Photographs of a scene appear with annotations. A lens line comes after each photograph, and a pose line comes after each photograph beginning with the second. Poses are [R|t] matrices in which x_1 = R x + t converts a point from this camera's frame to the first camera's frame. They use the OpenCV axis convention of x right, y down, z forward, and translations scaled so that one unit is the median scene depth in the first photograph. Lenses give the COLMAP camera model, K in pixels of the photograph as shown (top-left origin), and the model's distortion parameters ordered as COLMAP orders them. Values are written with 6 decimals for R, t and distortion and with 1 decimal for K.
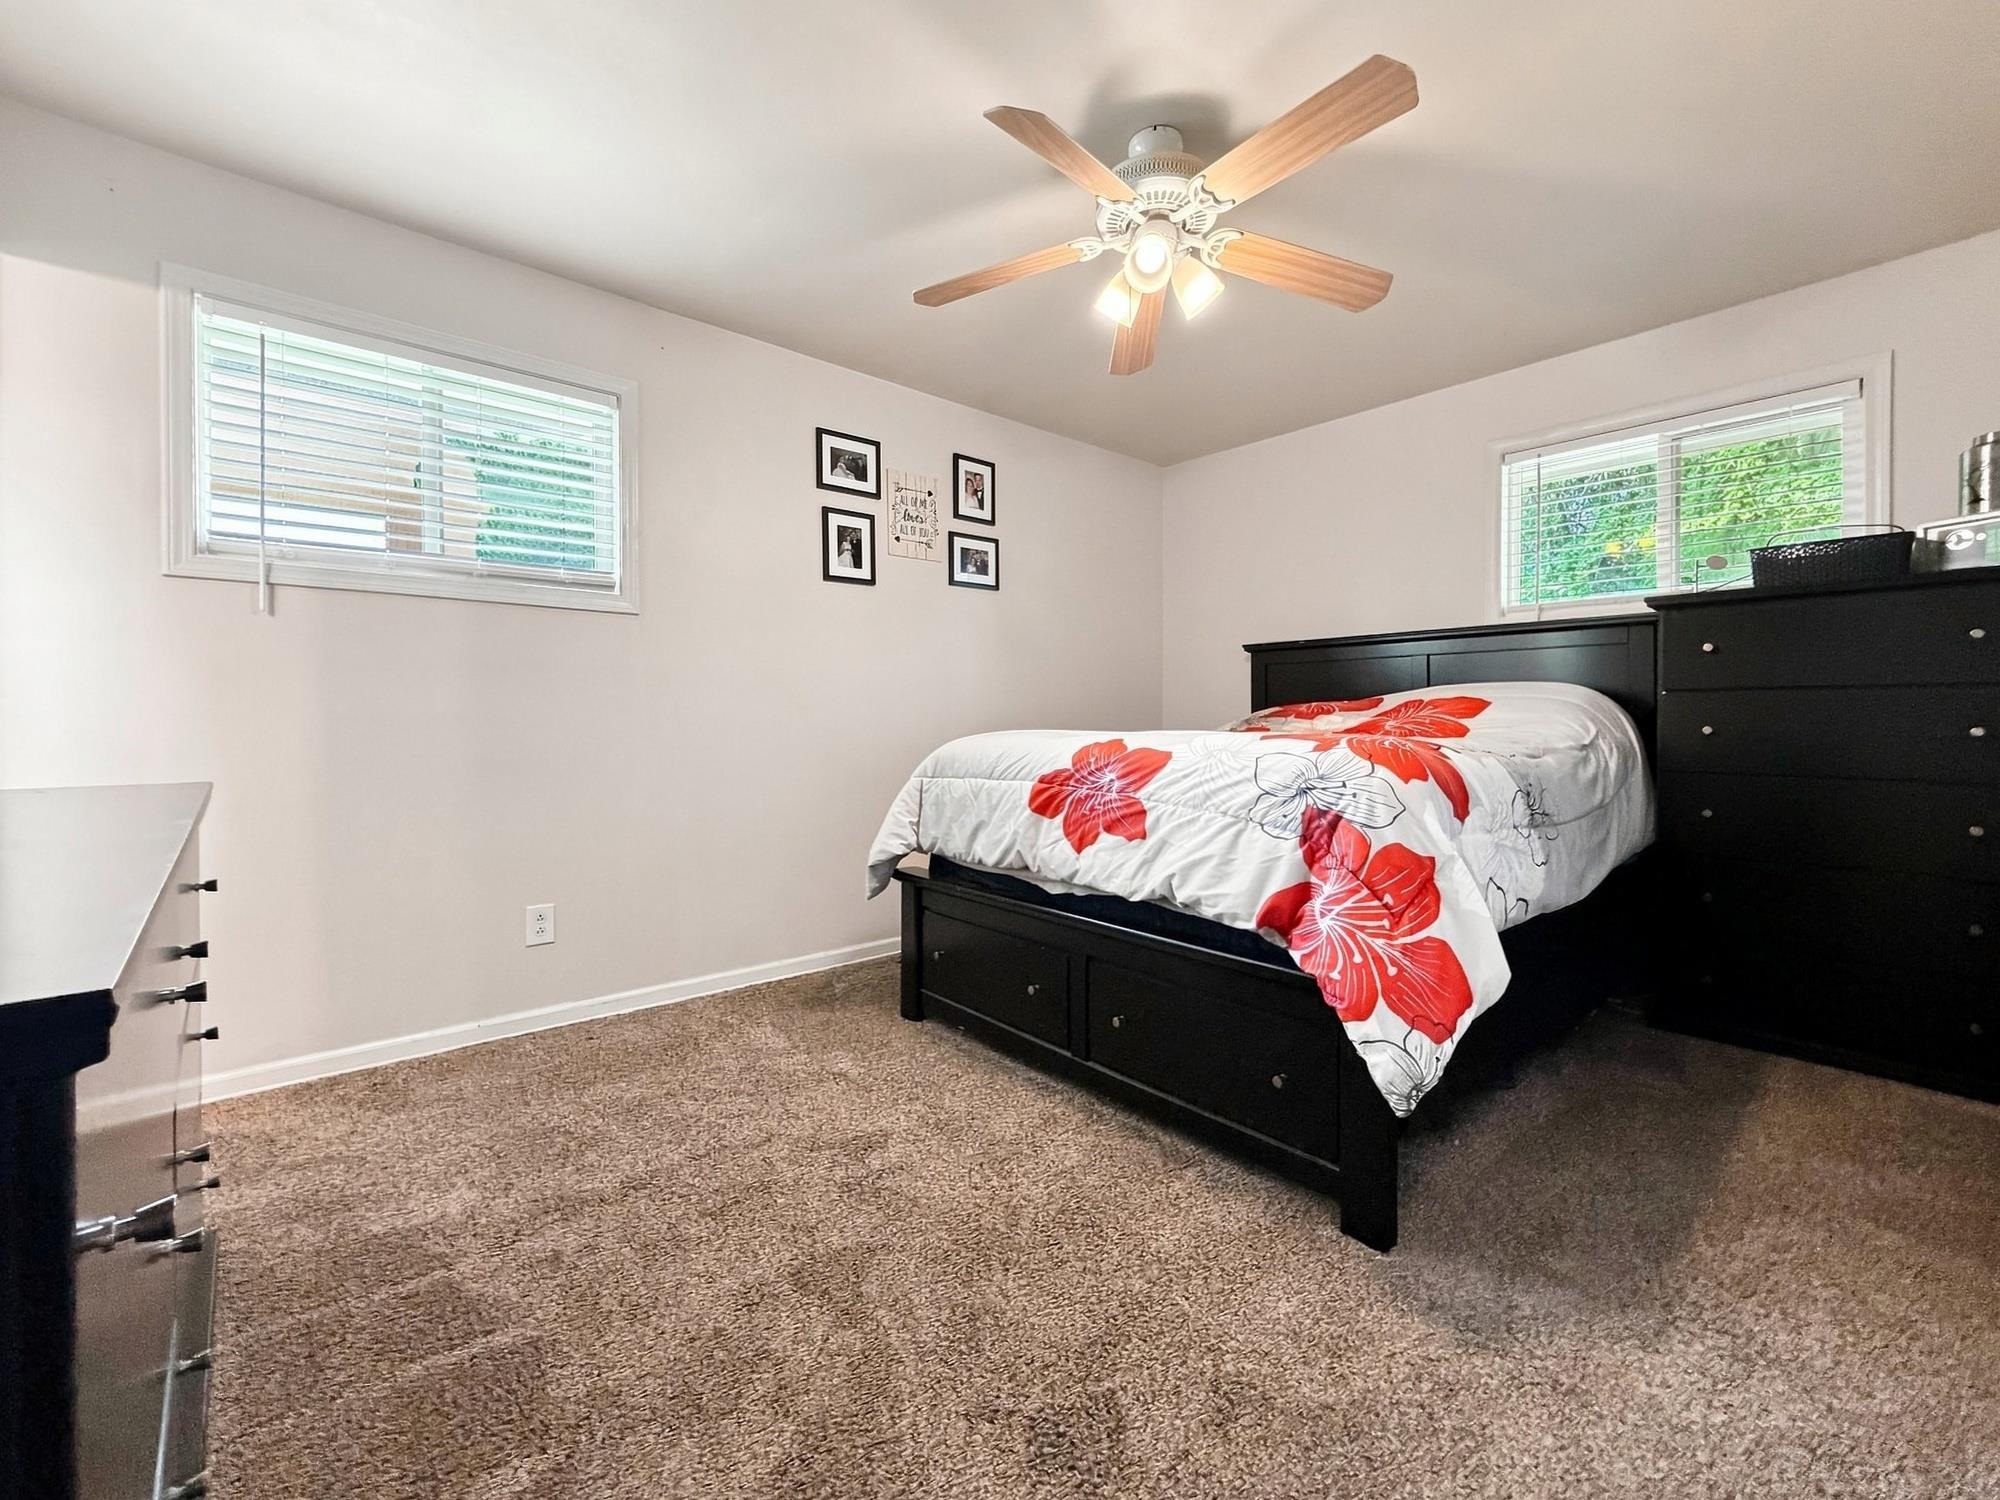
lens RADIAL K [[831.6, 0, 1000.4], [0, 831.6, 718.9], [0, 0, 1]] dist [0.000428, -0.000014]
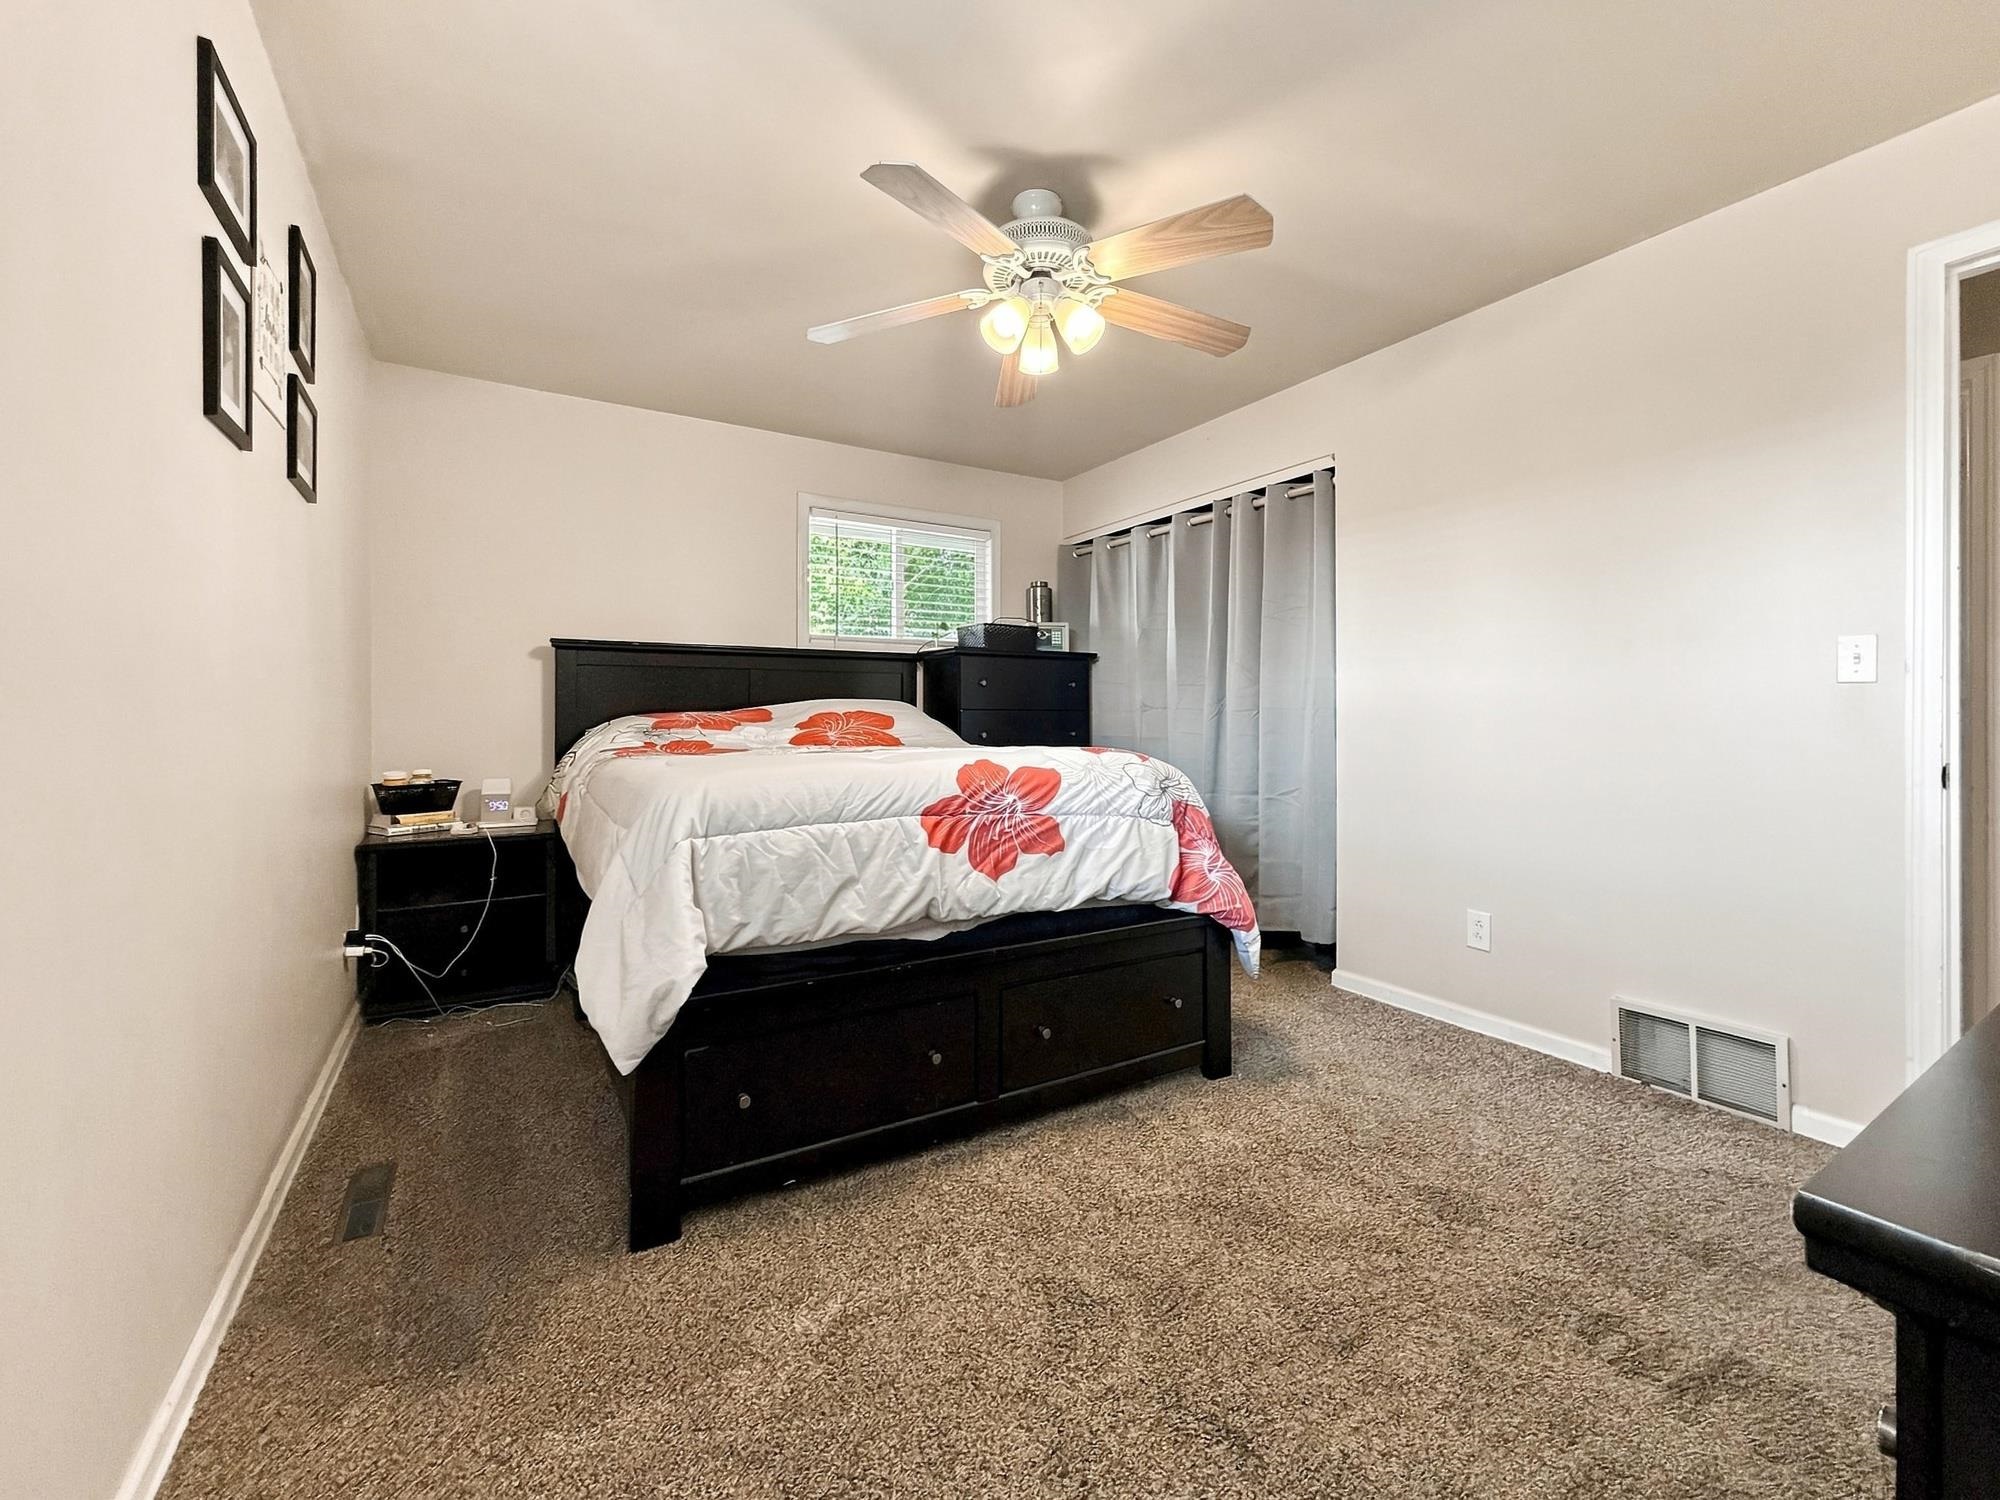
lens RADIAL K [[831.6, 0, 1000.4], [0, 831.6, 718.9], [0, 0, 1]] dist [0.000428, -0.000014]
pose [[0.169208, -0.001858, 0.985579, -0.869391], [-0.002777, 0.999993, 0.002362, -0.027494], [-0.985576, -0.003137, 0.169202, 0.866455]]
